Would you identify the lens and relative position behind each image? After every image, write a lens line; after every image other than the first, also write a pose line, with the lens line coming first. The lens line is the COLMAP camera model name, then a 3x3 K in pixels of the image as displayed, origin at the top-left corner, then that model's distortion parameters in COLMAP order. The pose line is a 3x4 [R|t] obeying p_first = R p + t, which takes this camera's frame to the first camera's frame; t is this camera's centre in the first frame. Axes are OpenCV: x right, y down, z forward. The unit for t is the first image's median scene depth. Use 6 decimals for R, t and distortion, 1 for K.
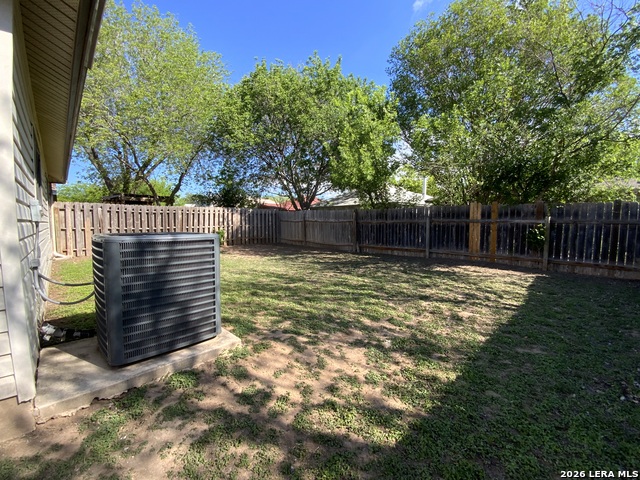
lens RADIAL K [[258.1, 0, 320.0], [0, 258.1, 240.0], [0, 0, 1]] dist [0.015043, -0.016266]
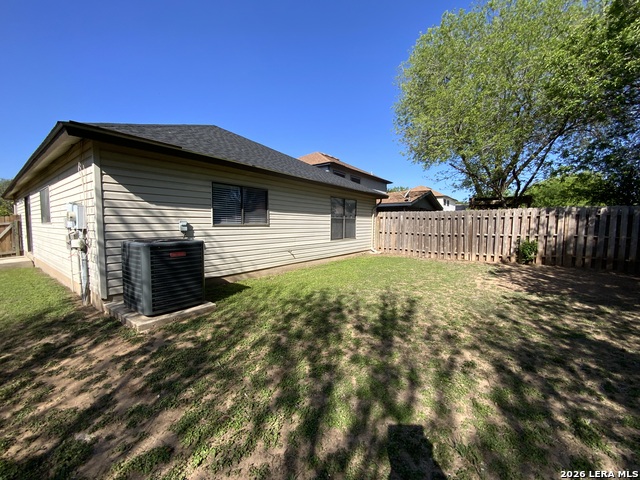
lens RADIAL K [[258.1, 0, 320.0], [0, 258.1, 240.0], [0, 0, 1]] dist [0.015043, -0.016266]
pose [[0.145038, 0.073226, -0.986713, 0.713816], [-0.078094, 0.994994, 0.062361, -0.131543], [0.986339, 0.068012, 0.150030, 1.108035]]
